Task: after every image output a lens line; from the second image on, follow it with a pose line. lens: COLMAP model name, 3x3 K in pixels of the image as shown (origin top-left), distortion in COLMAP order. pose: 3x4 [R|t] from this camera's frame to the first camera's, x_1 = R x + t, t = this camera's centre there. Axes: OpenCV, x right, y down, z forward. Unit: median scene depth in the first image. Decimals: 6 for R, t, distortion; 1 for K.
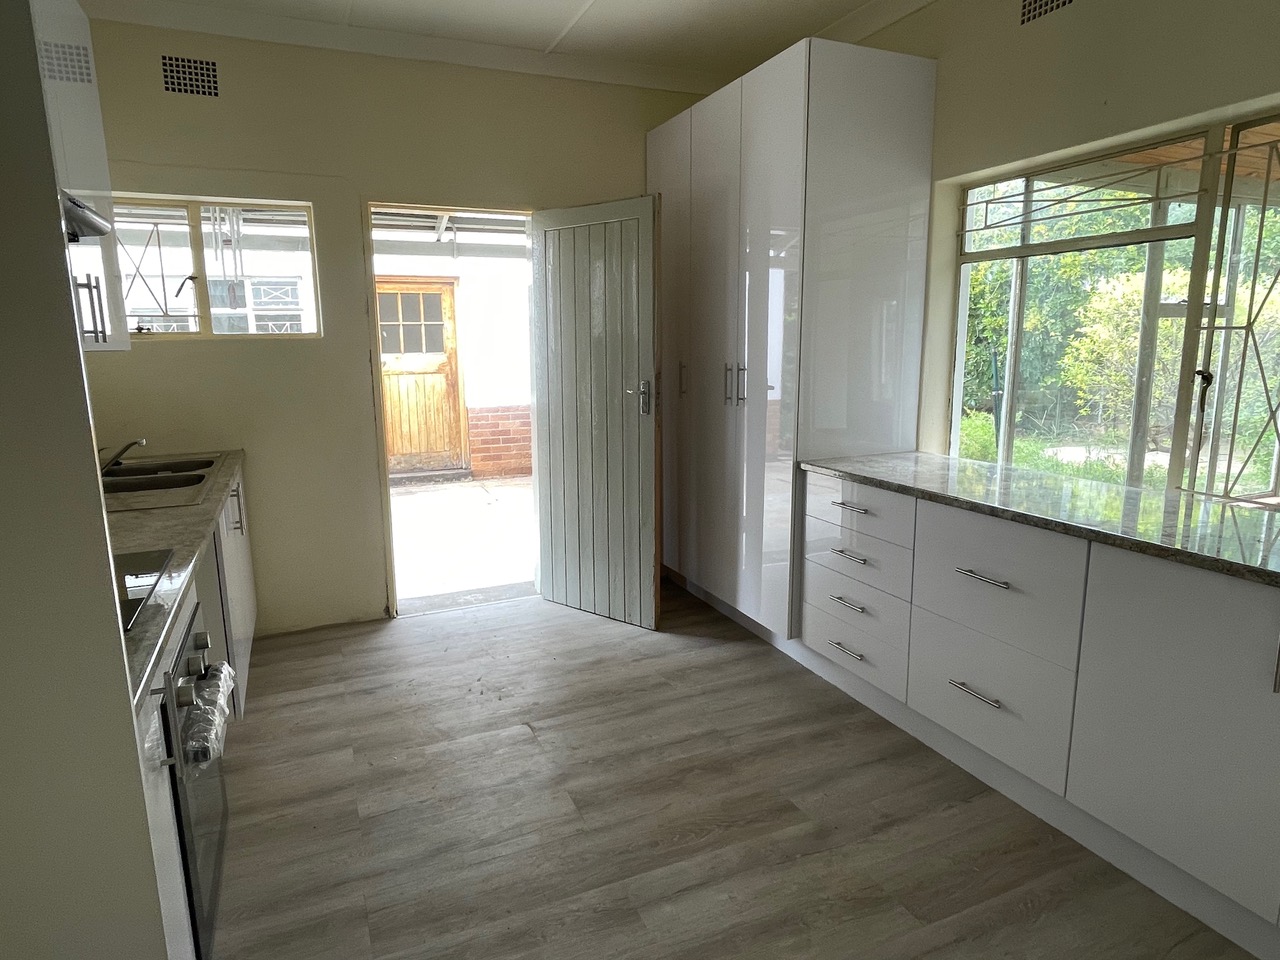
lens RADIAL K [[771.9, 0, 634.5], [0, 771.9, 476.1], [0, 0, 1]] dist [0.013717, -0.015607]
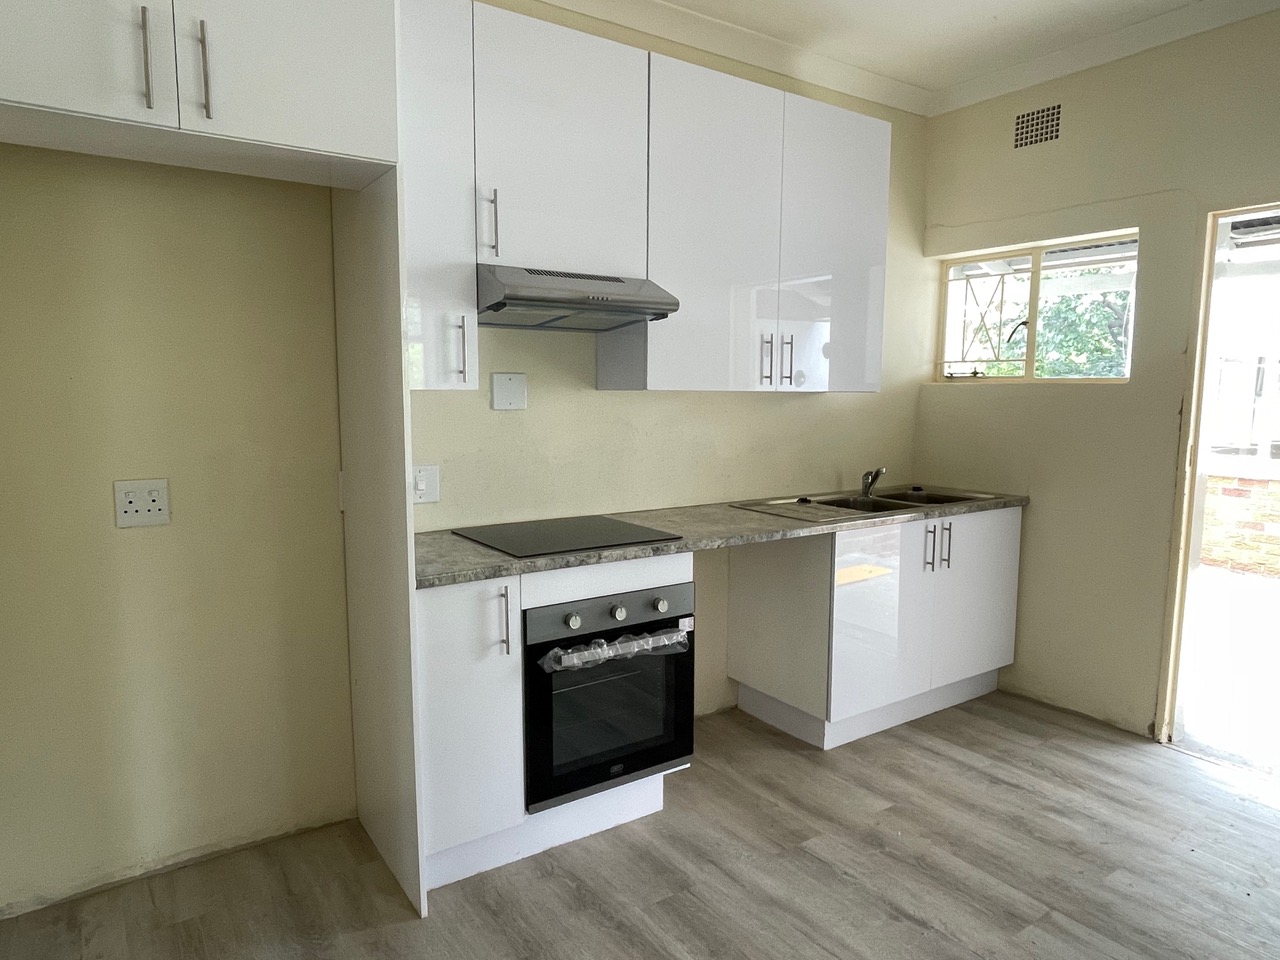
lens RADIAL K [[805.6, 0, 634.2], [0, 805.6, 475.4], [0, 0, 1]] dist [0.004979, -0.013321]
pose [[0.179034, 0.120438, -0.976443, 0.422833], [-0.178847, 0.979927, 0.088075, -0.067212], [0.967451, 0.158865, 0.196980, 0.355542]]
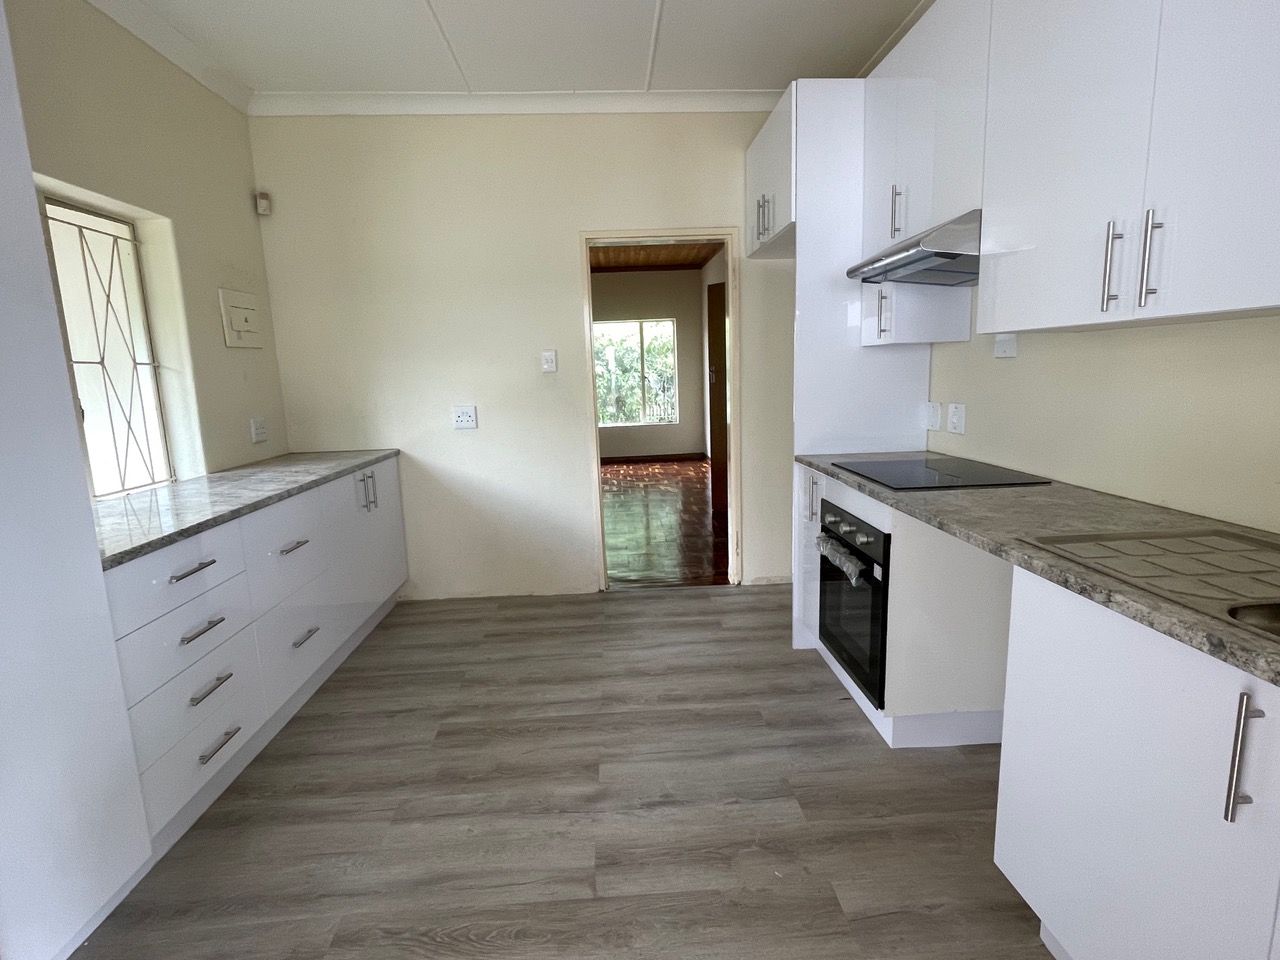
lens RADIAL K [[658.4, 0, 643.8], [0, 658.4, 485.4], [0, 0, 1]] dist [-0.000350, -0.000057]
pose [[-0.937460, -0.014096, 0.347809, -0.330151], [0.105226, 0.940958, 0.321755, -0.177885], [-0.331809, 0.338231, -0.880626, 1.207363]]
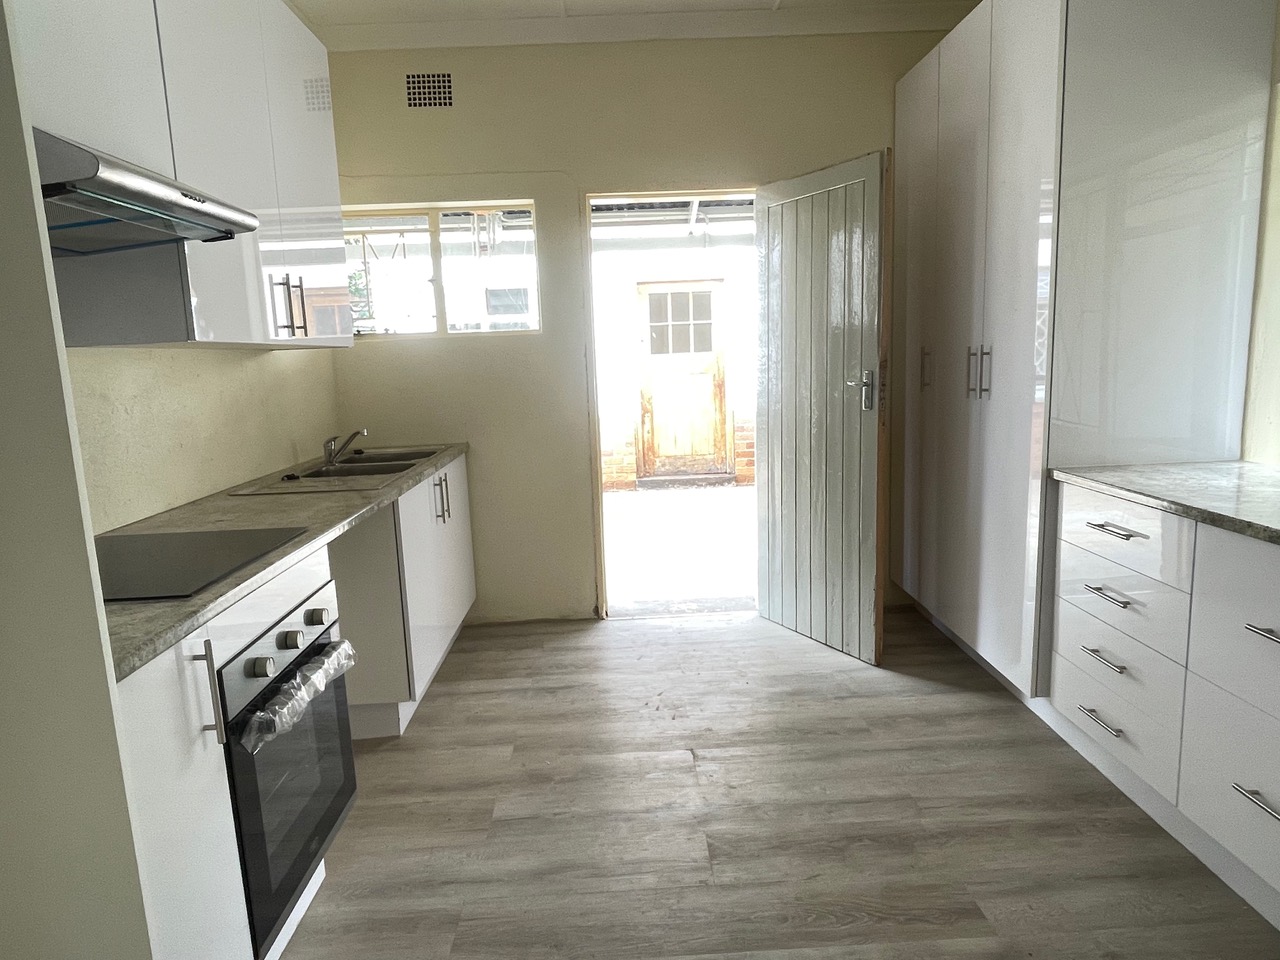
lens RADIAL K [[805.6, 0, 634.9], [0, 805.6, 480.5], [0, 0, 1]] dist [0.004979, -0.013321]
pose [[0.924943, 0.035766, -0.378418, 0.126755], [-0.038378, 0.999263, 0.000640, 0.007792], [0.378162, 0.013931, 0.925634, 0.090049]]
